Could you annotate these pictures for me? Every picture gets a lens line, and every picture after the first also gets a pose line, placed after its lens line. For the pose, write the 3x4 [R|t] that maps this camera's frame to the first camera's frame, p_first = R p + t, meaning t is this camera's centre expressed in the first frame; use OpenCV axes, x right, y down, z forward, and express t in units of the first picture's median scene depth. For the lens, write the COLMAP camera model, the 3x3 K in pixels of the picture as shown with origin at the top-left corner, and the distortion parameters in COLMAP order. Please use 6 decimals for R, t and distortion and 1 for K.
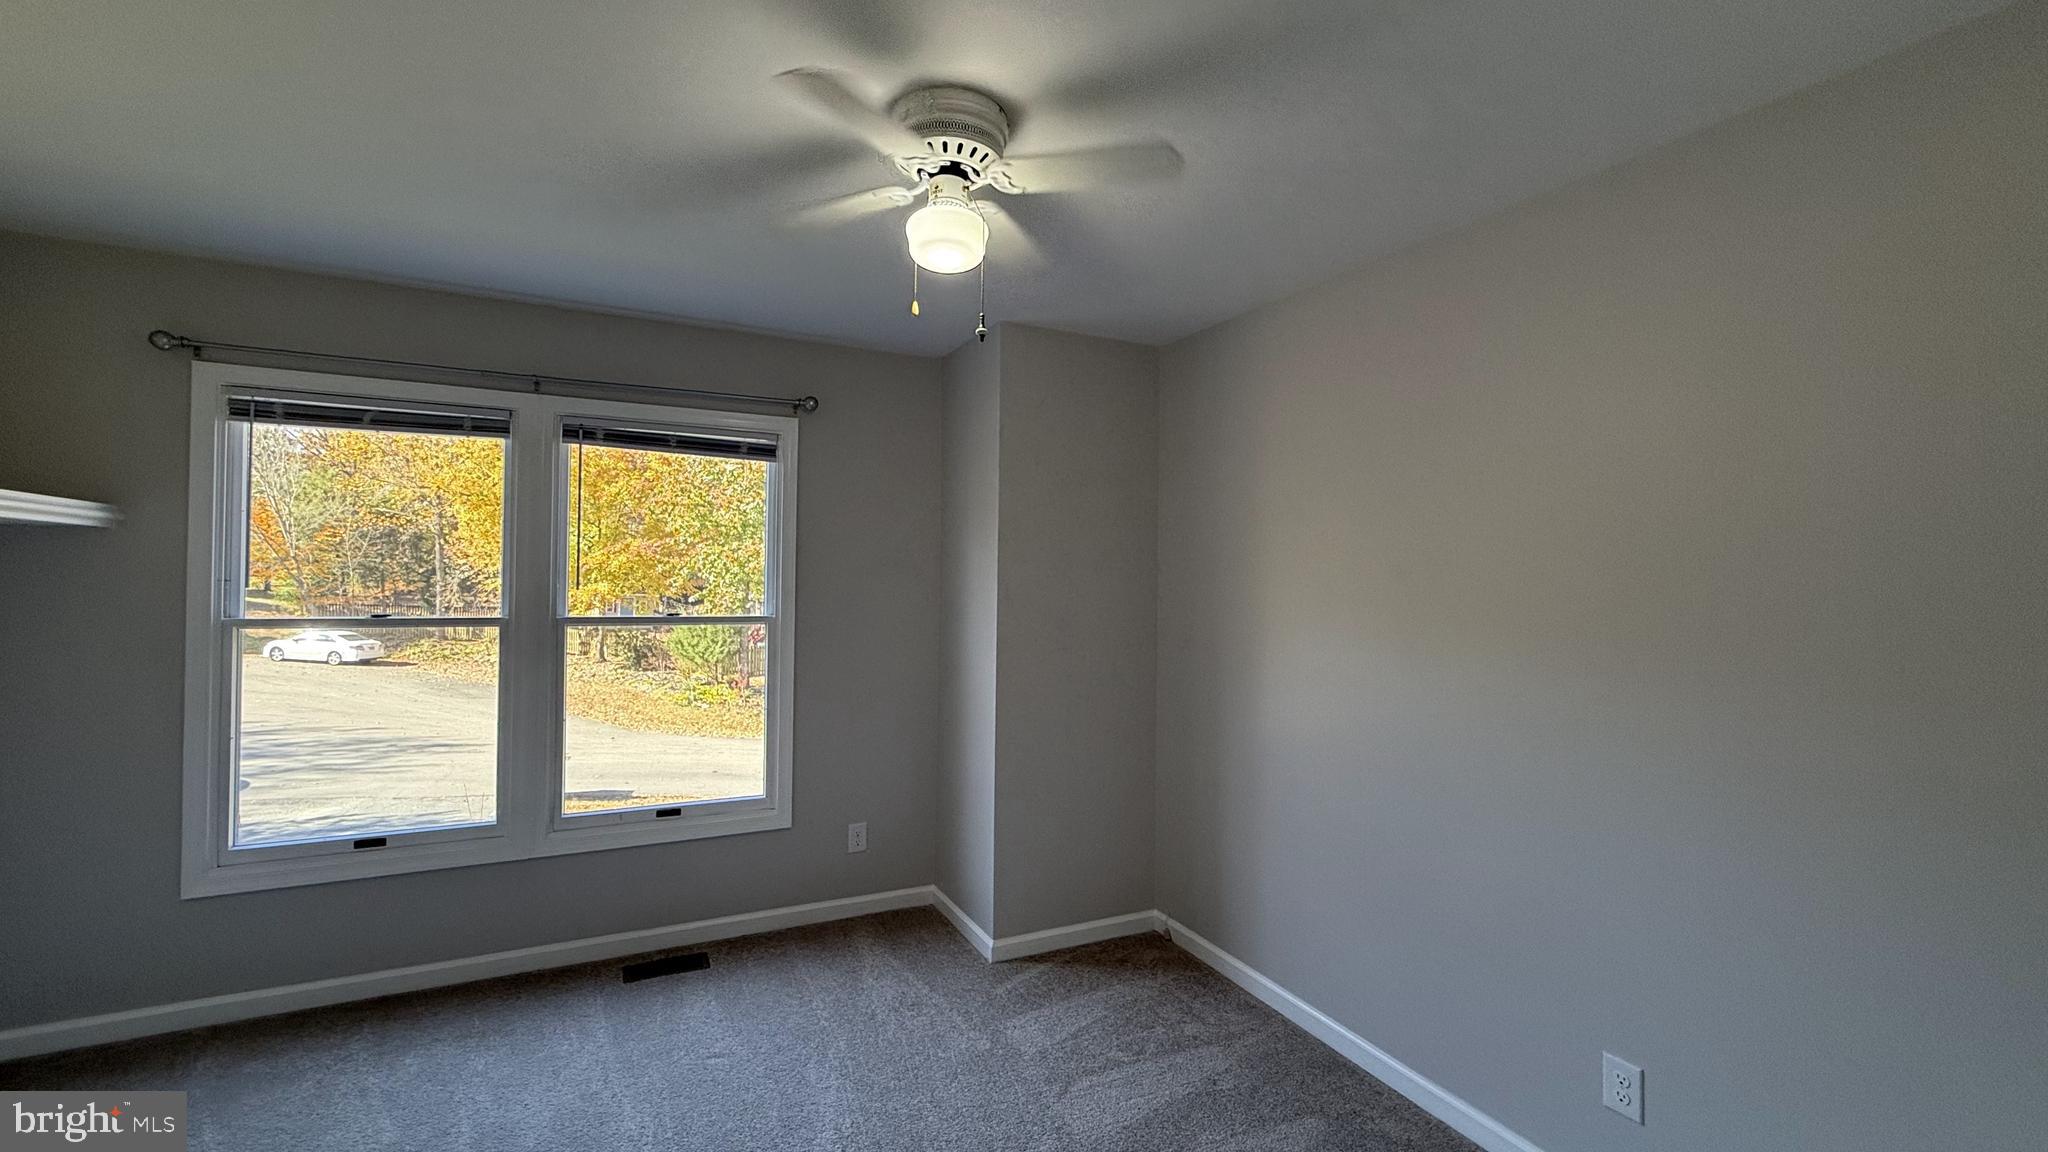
lens RADIAL K [[818.5, 0, 1017.5], [0, 818.5, 574.1], [0, 0, 1]] dist [-0.000547, 0.000024]
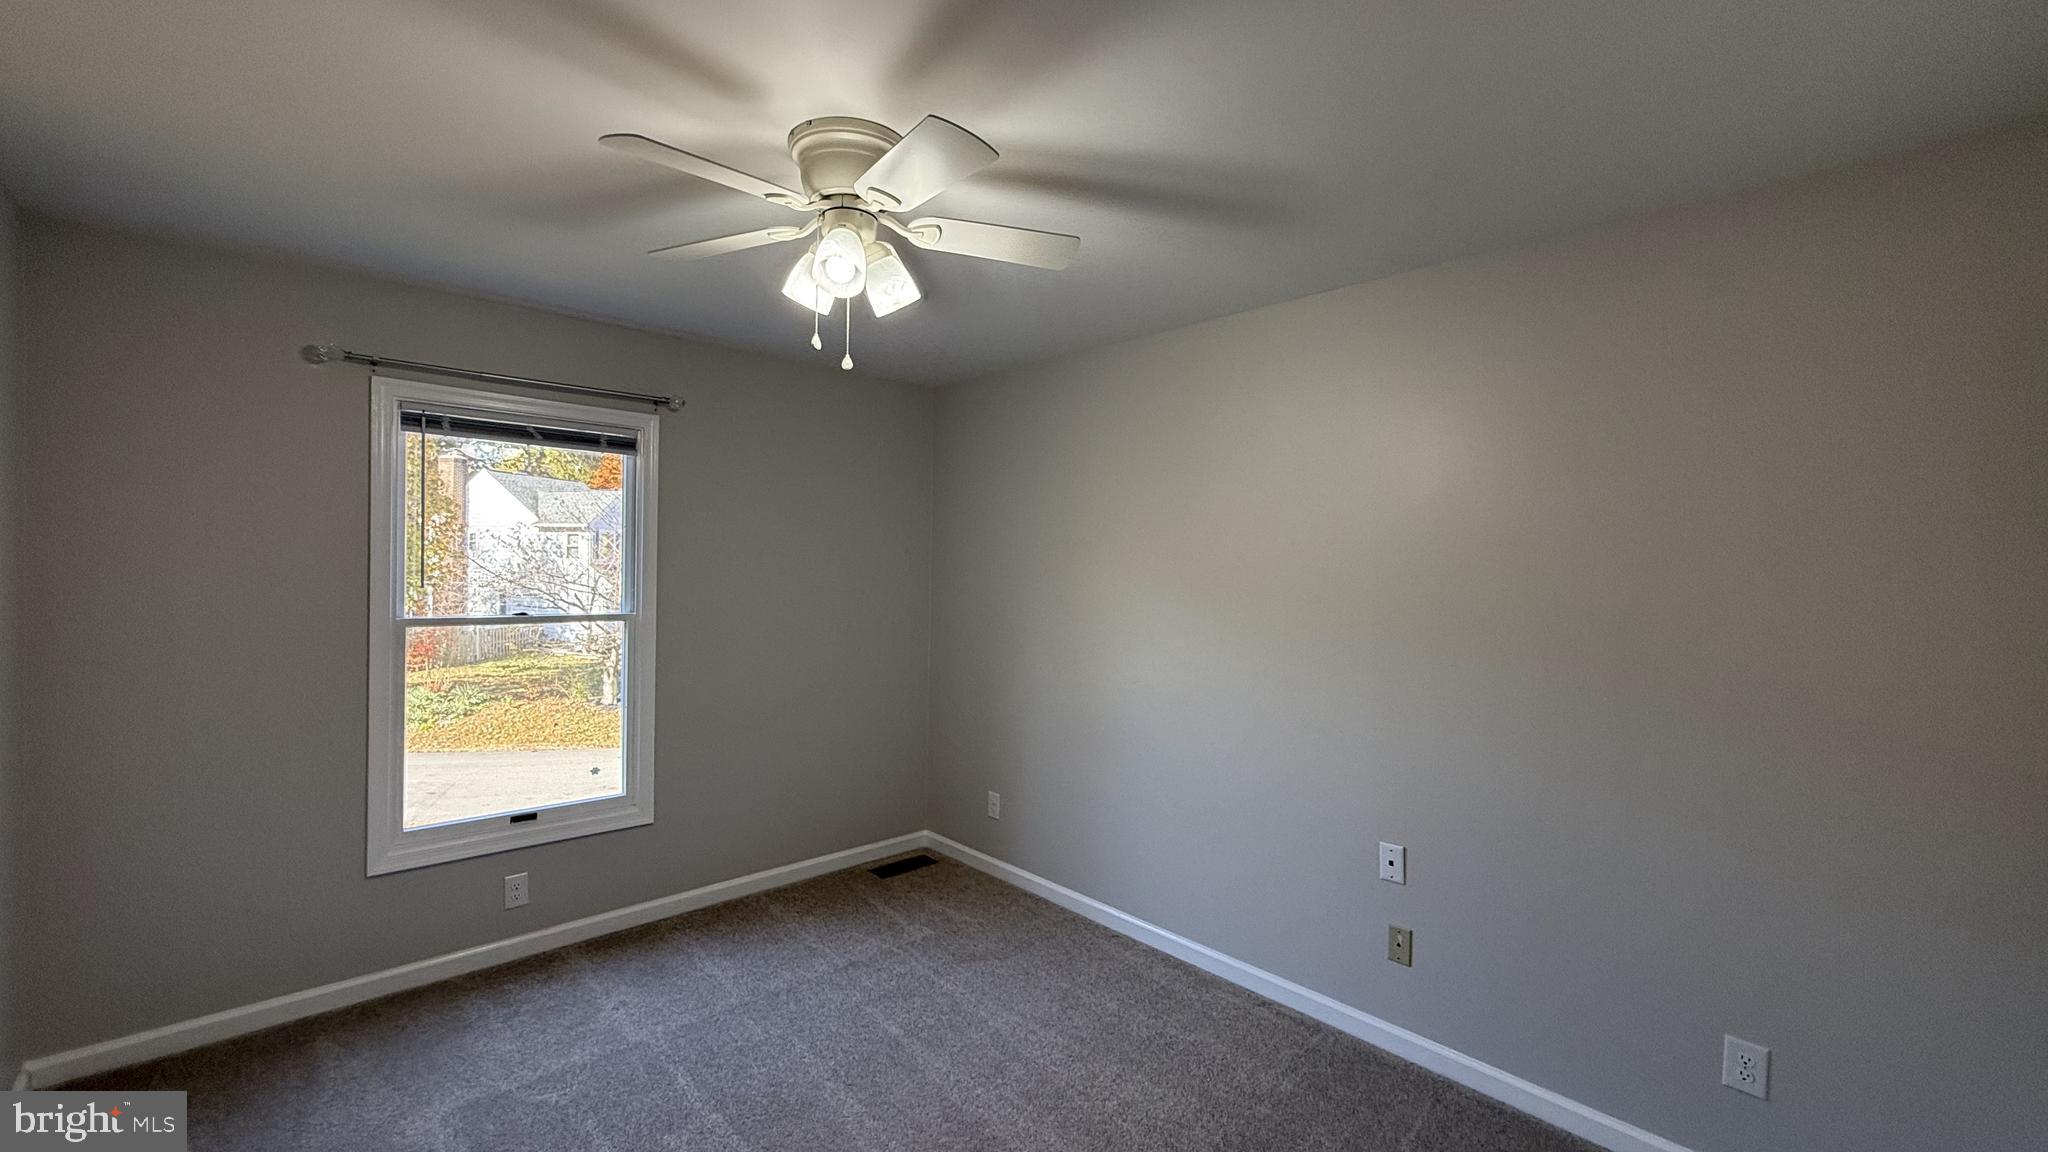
lens RADIAL K [[818.5, 0, 1017.5], [0, 818.5, 574.1], [0, 0, 1]] dist [-0.000547, 0.000024]
pose [[0.947699, 0.001424, 0.319161, -0.197609], [-0.003812, 0.999969, 0.006858, -0.003636], [-0.319141, -0.007716, 0.947676, -0.099776]]
